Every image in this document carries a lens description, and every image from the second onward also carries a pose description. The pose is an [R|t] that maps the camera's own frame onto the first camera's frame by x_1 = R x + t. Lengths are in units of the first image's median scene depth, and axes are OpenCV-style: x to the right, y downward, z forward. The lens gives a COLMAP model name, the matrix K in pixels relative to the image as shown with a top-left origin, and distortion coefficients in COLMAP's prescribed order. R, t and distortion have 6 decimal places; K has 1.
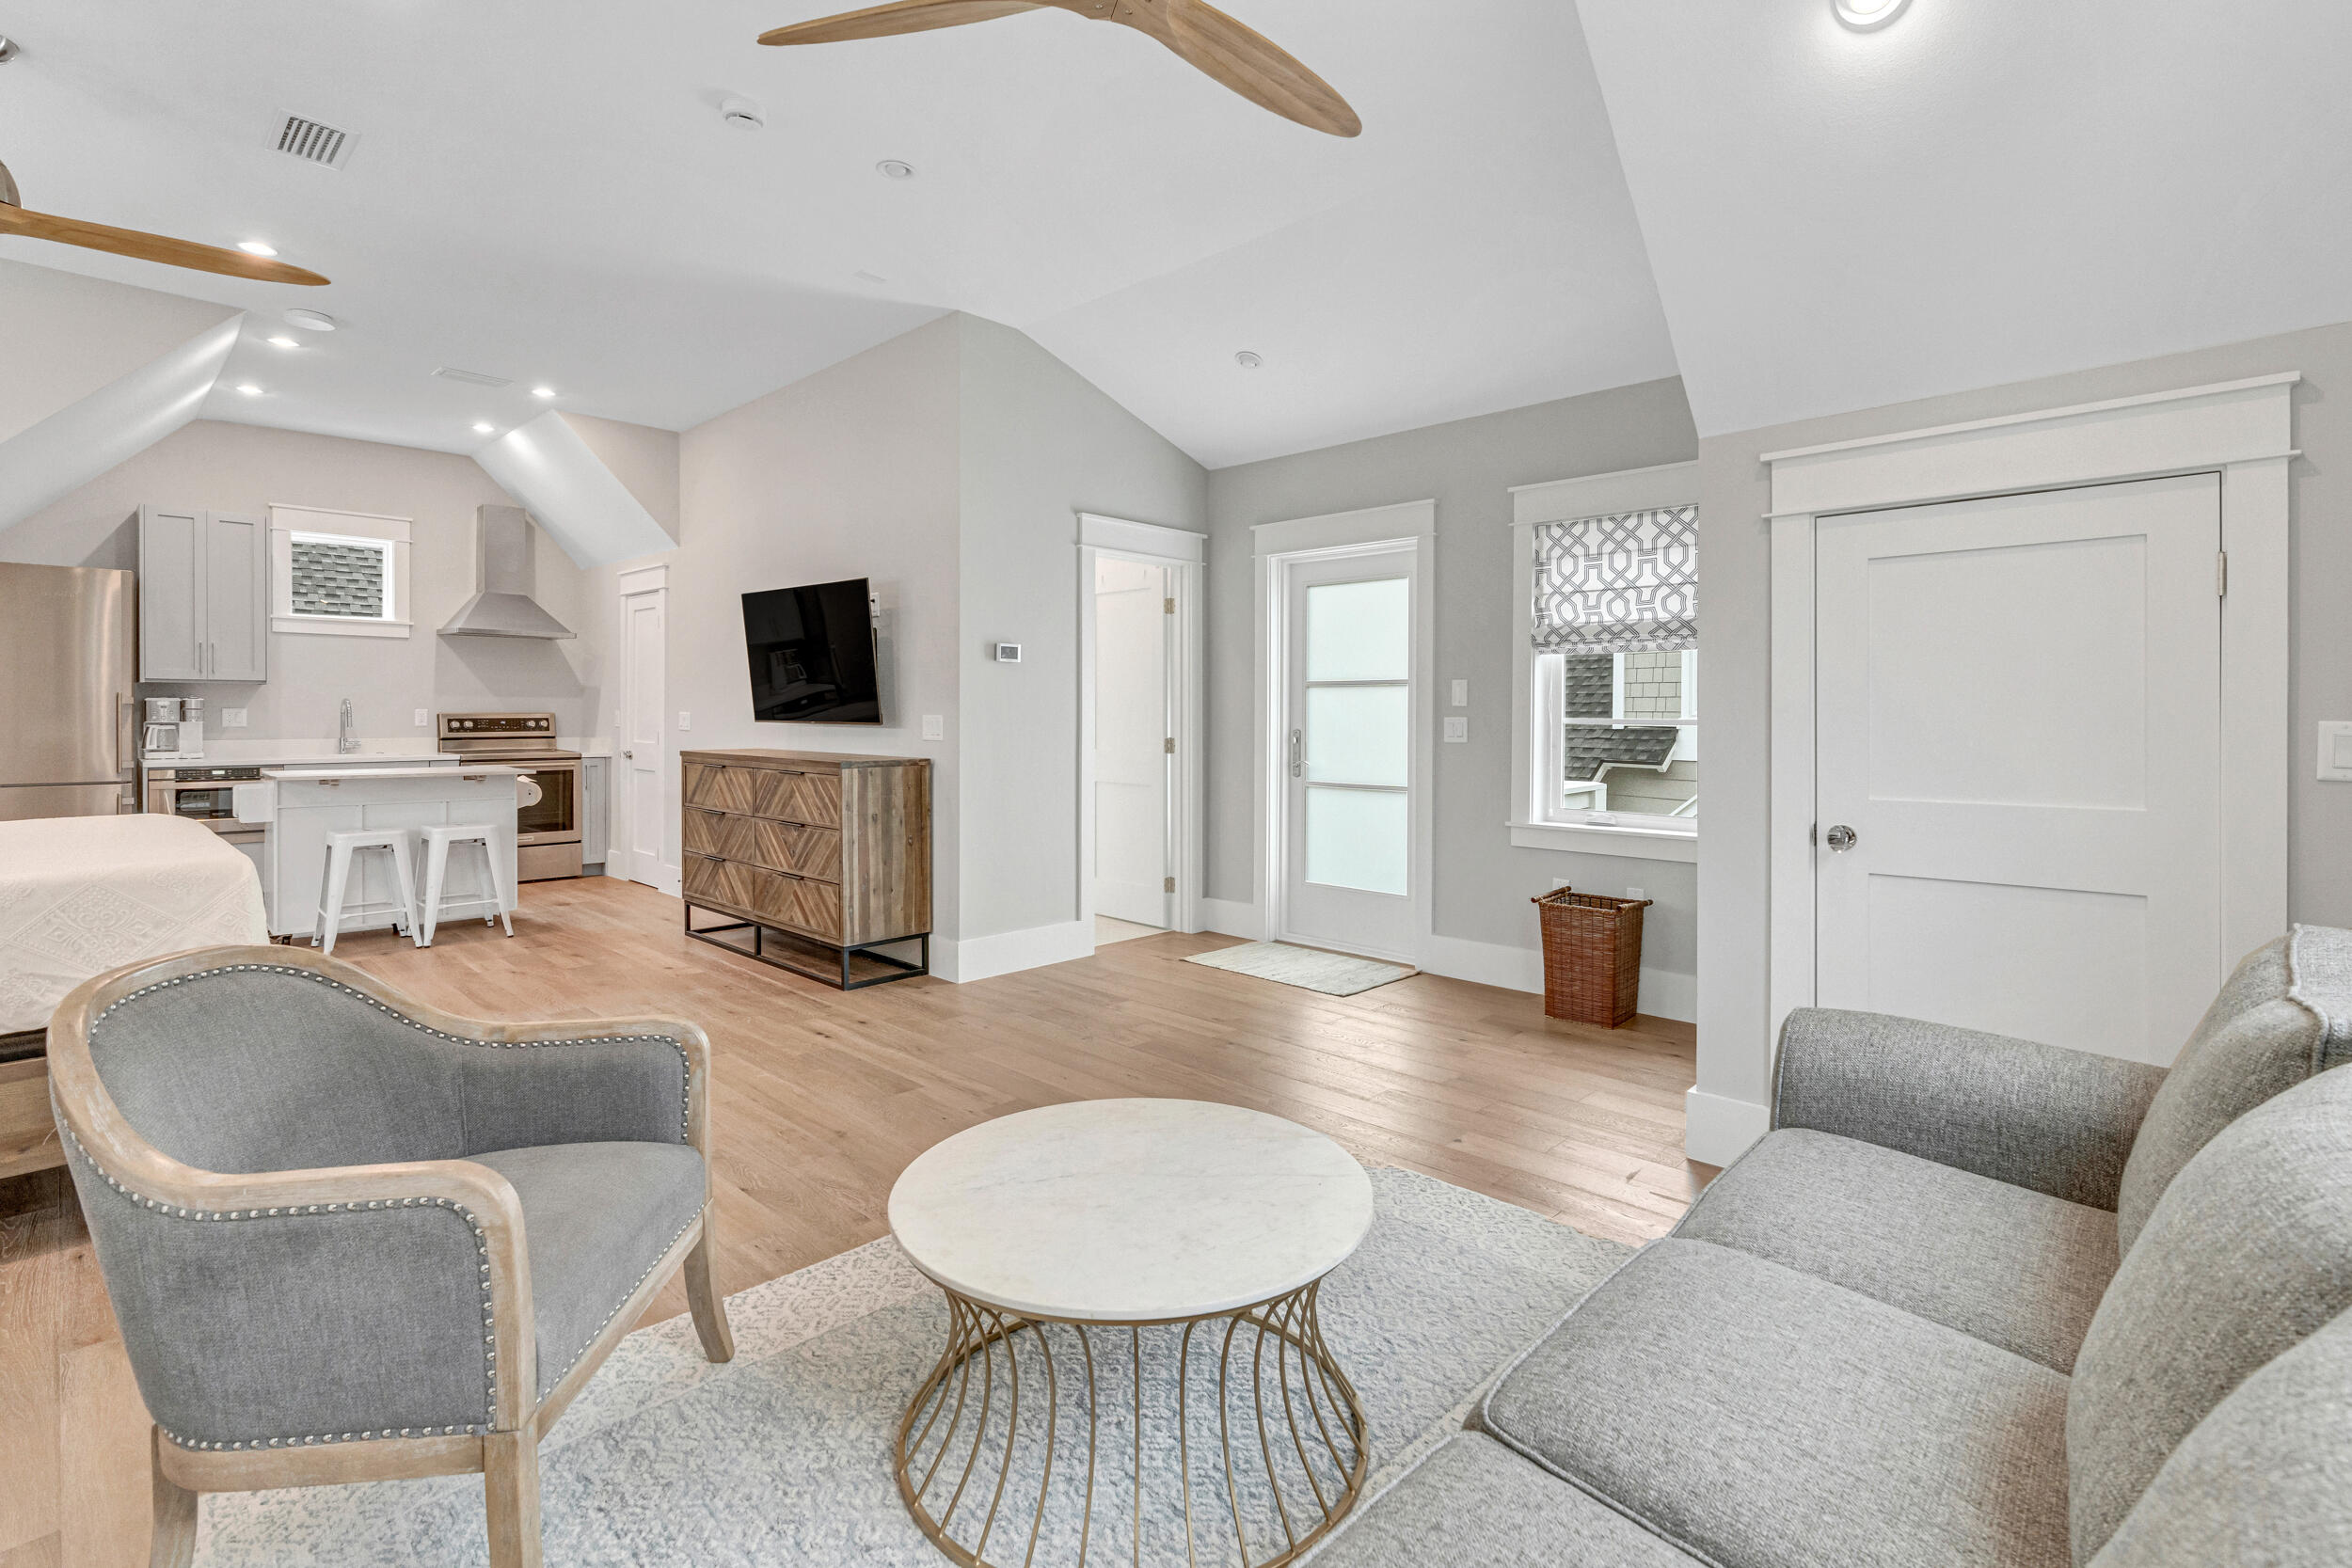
lens RADIAL K [[1070.5, 0, 1184.0], [0, 1070.5, 749.6], [0, 0, 1]] dist [-0.006726, 0.000090]
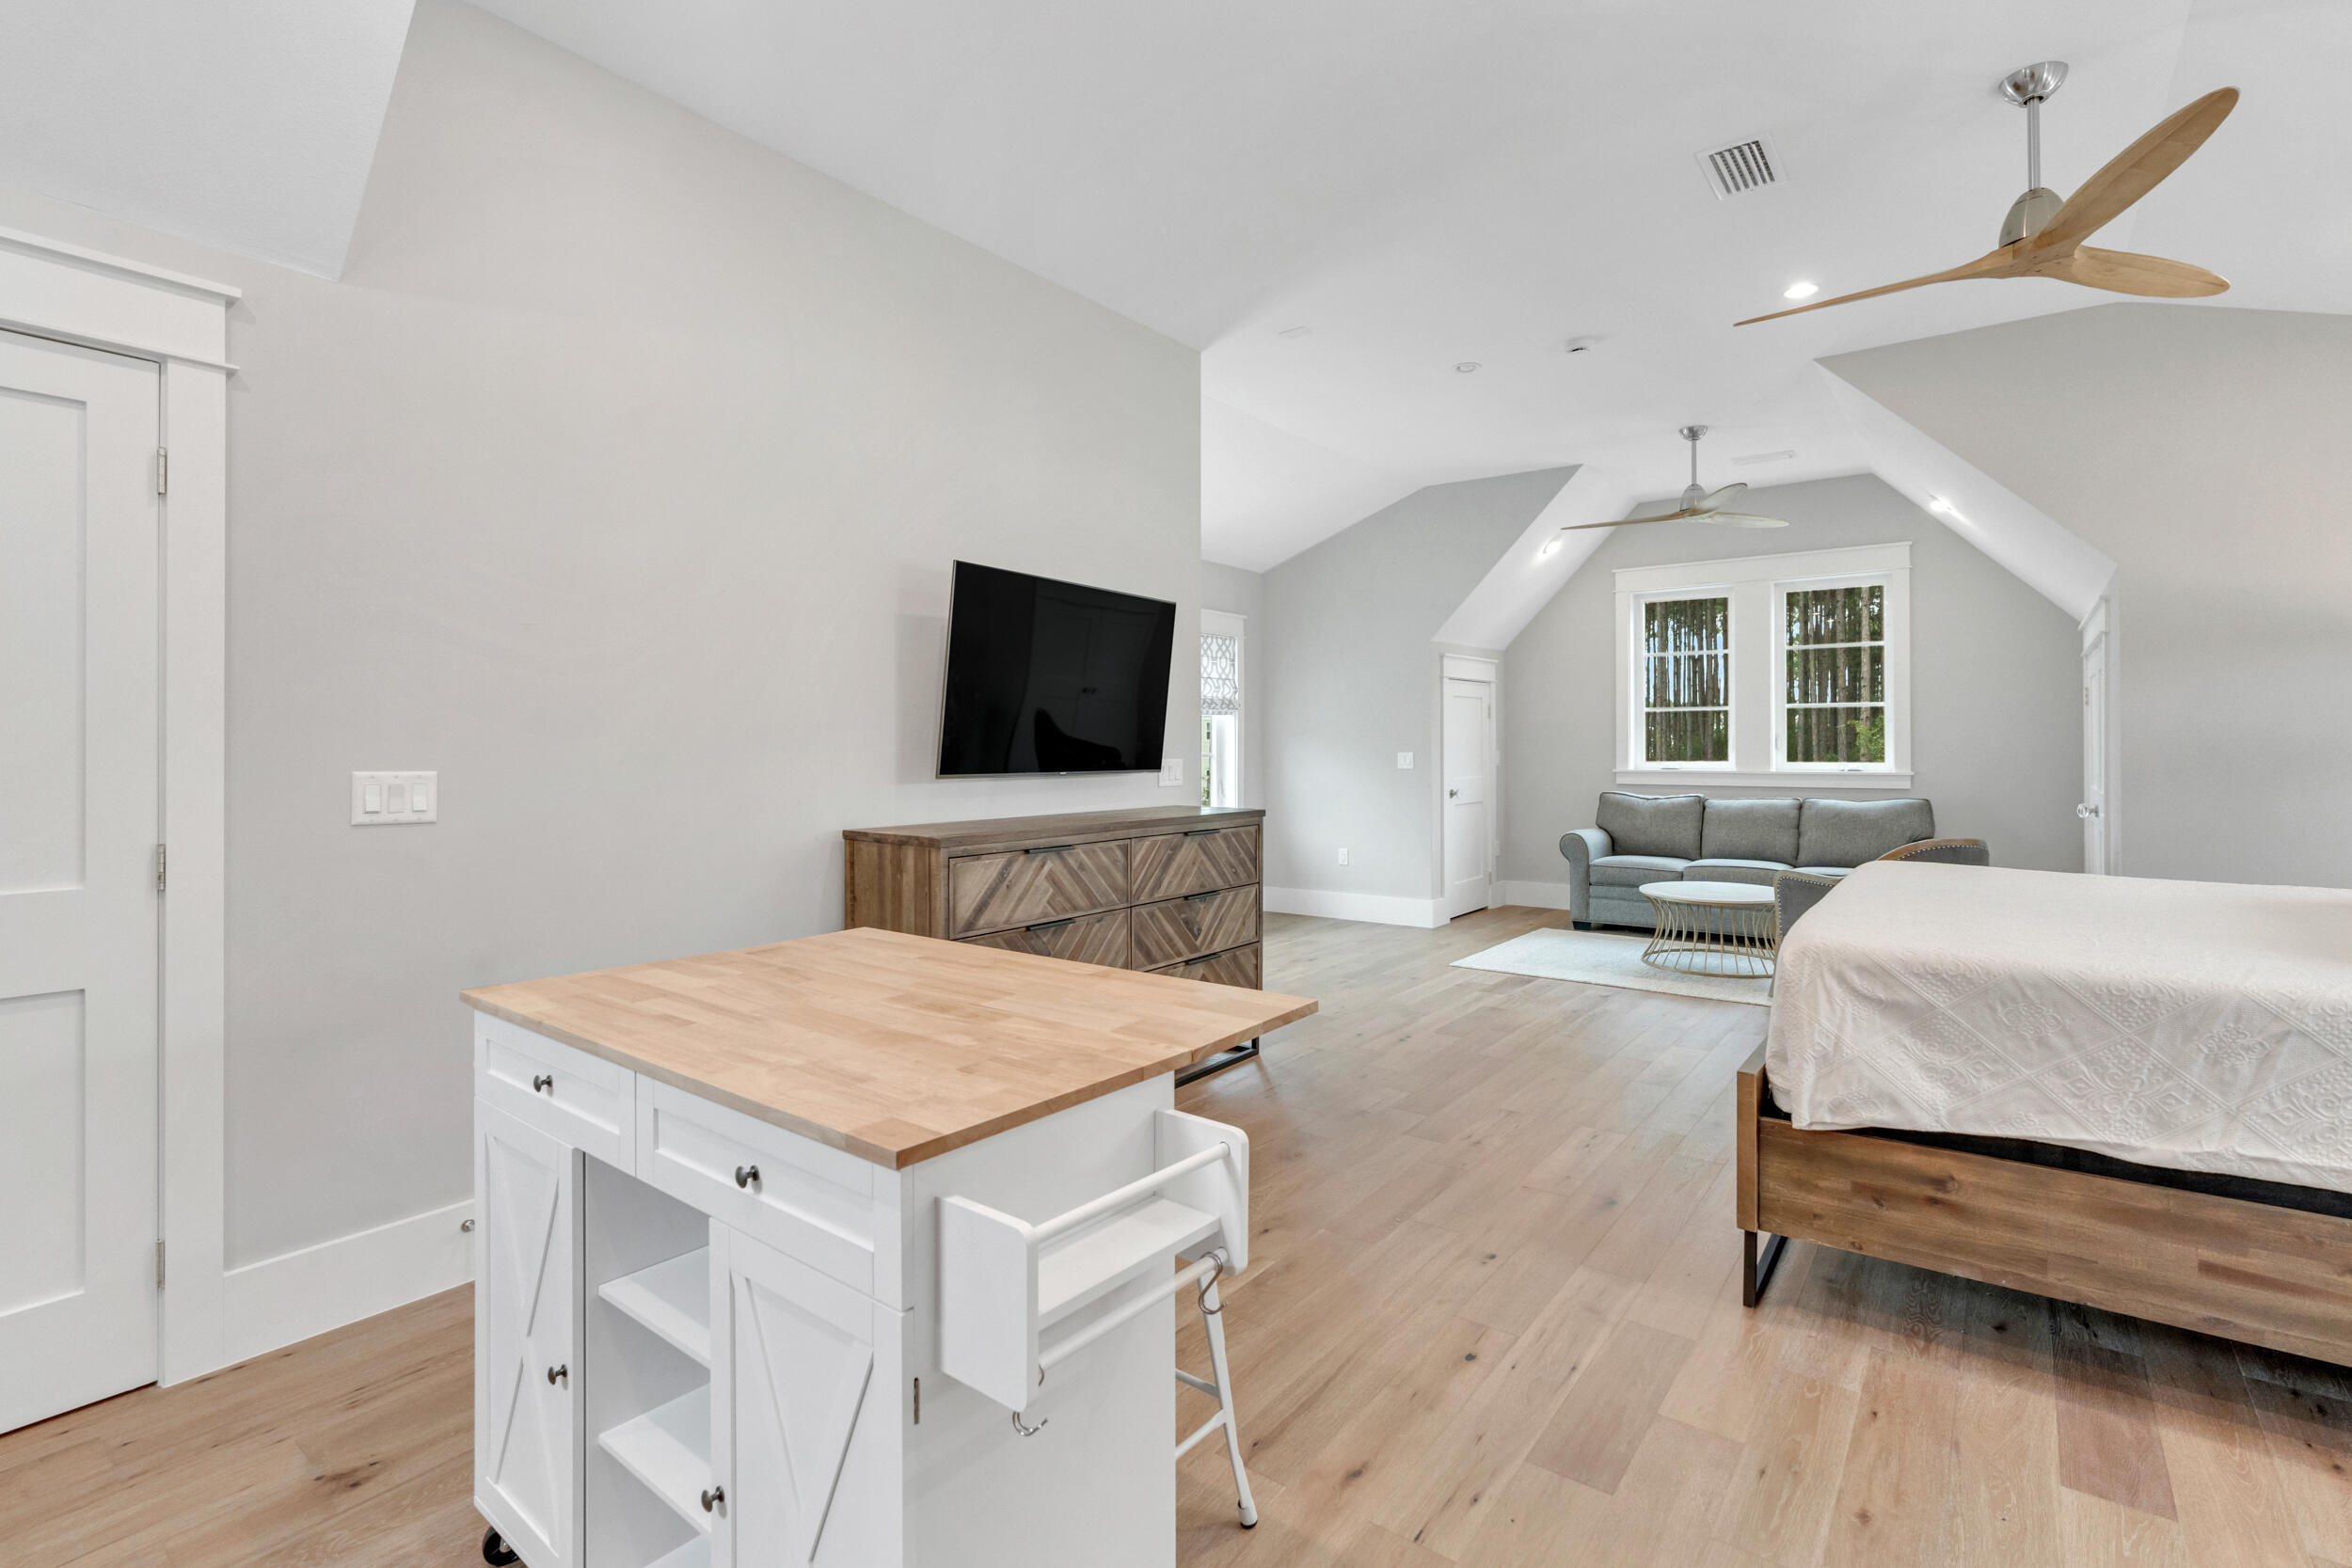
lens RADIAL K [[1070.5, 0, 1184.0], [0, 1070.5, 749.6], [0, 0, 1]] dist [-0.006726, 0.000090]
pose [[-0.076528, -0.008218, 0.997034, -1.295716], [0.021080, 0.999729, 0.009858, -0.054077], [-0.996845, 0.021772, -0.076334, 1.179511]]
